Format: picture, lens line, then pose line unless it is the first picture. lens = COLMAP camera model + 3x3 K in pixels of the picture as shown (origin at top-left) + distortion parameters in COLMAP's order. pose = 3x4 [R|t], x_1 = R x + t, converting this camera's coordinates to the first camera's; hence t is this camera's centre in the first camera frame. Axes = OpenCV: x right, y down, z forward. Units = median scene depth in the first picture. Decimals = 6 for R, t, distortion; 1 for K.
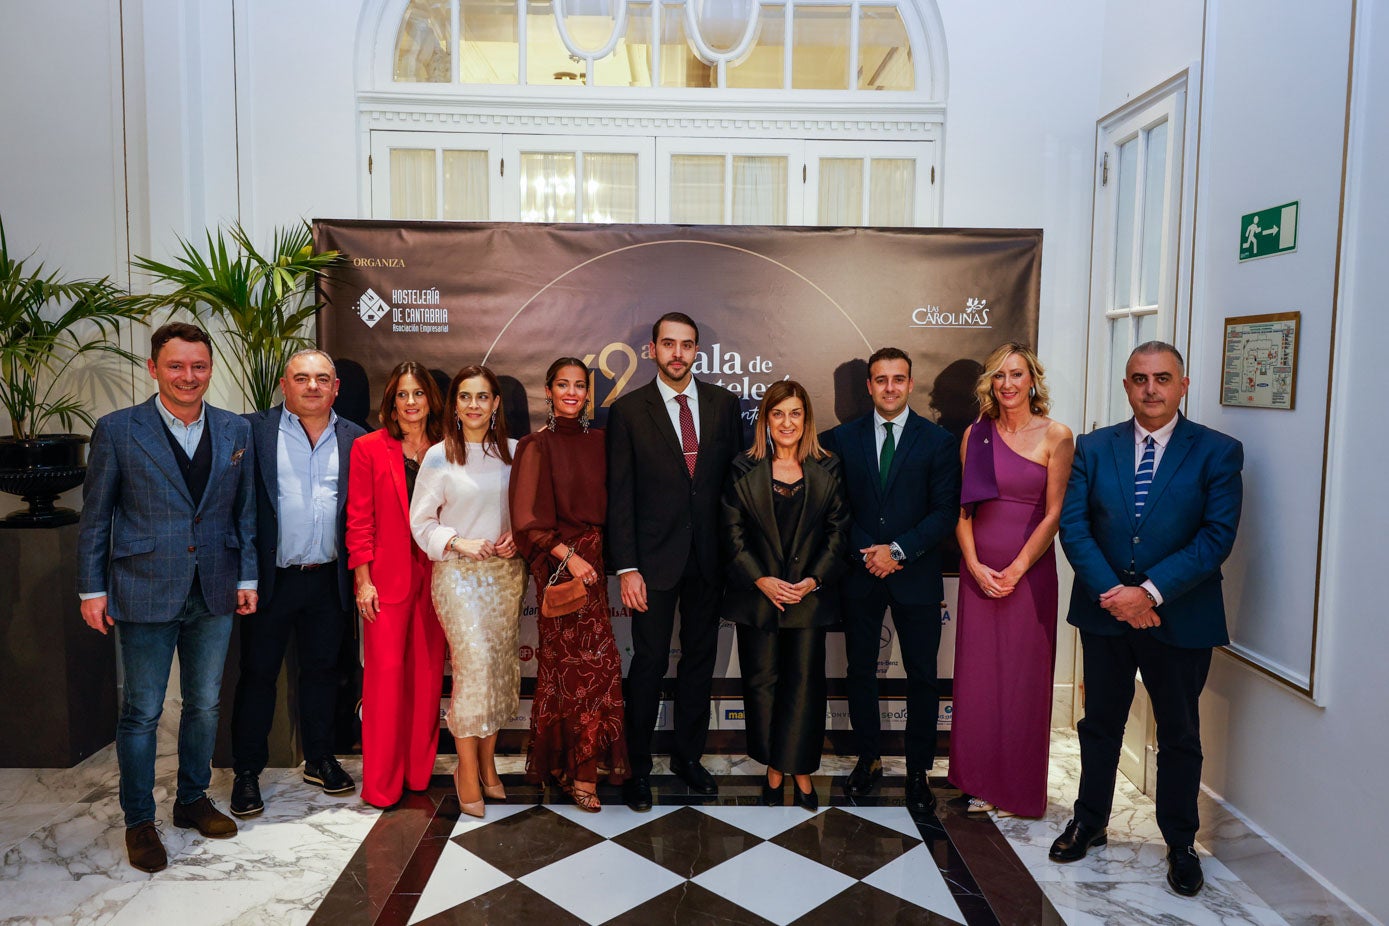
lens RADIAL K [[992.9, 0, 694.5], [0, 992.9, 462.3], [0, 0, 1]] dist [0.005655, -0.007729]
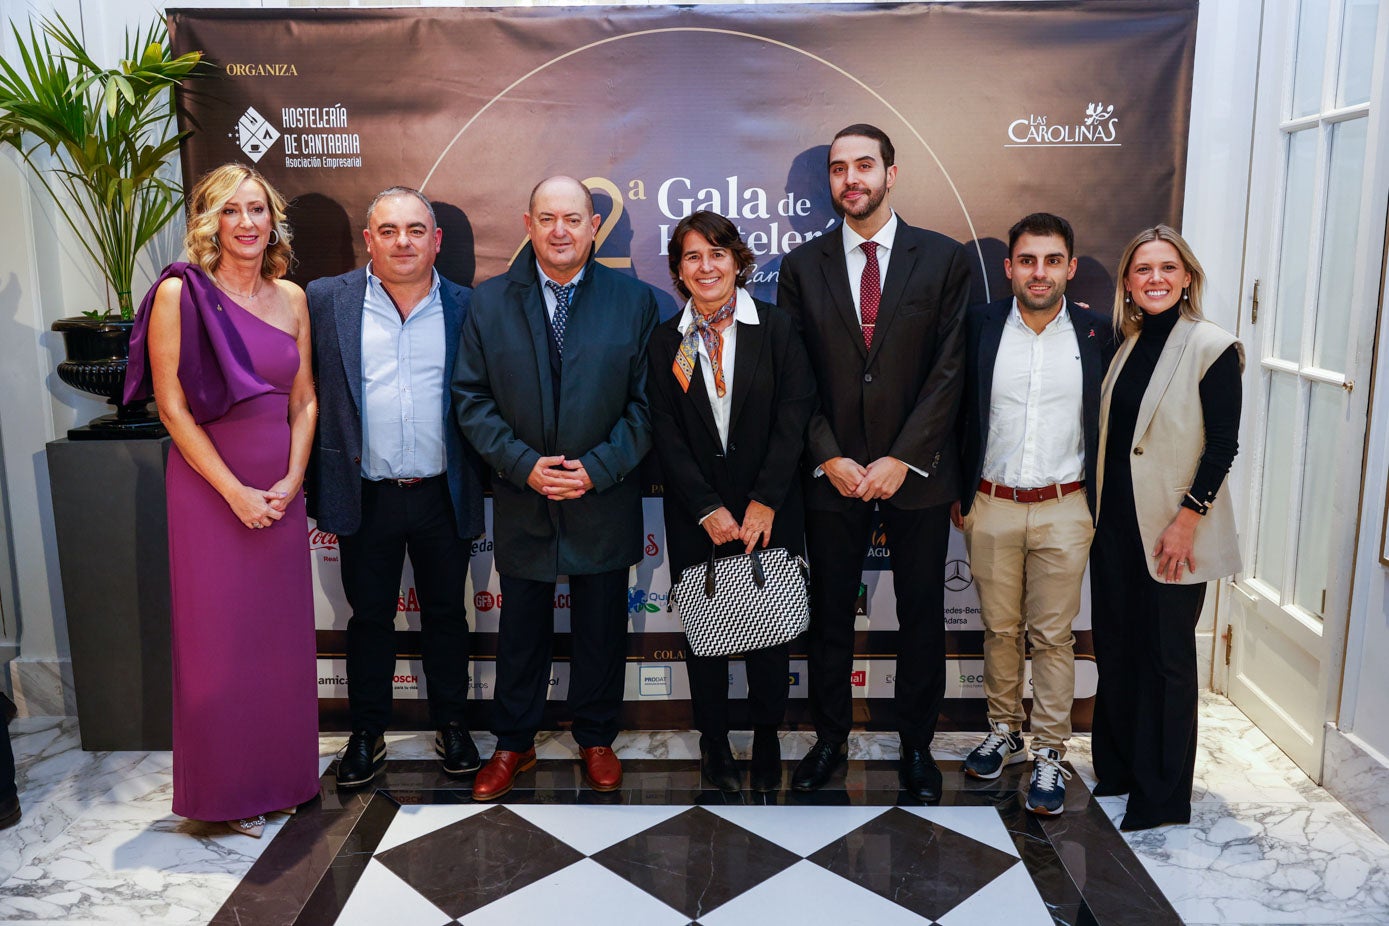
lens RADIAL K [[1110.7, 0, 694.5], [0, 1110.7, 463.0], [0, 0, 1]] dist [0.001543, -0.006923]
pose [[0.999355, -0.011103, -0.034160, 0.019963], [0.014159, 0.995791, 0.090554, 0.014284], [0.033011, -0.090979, 0.995306, 0.182883]]
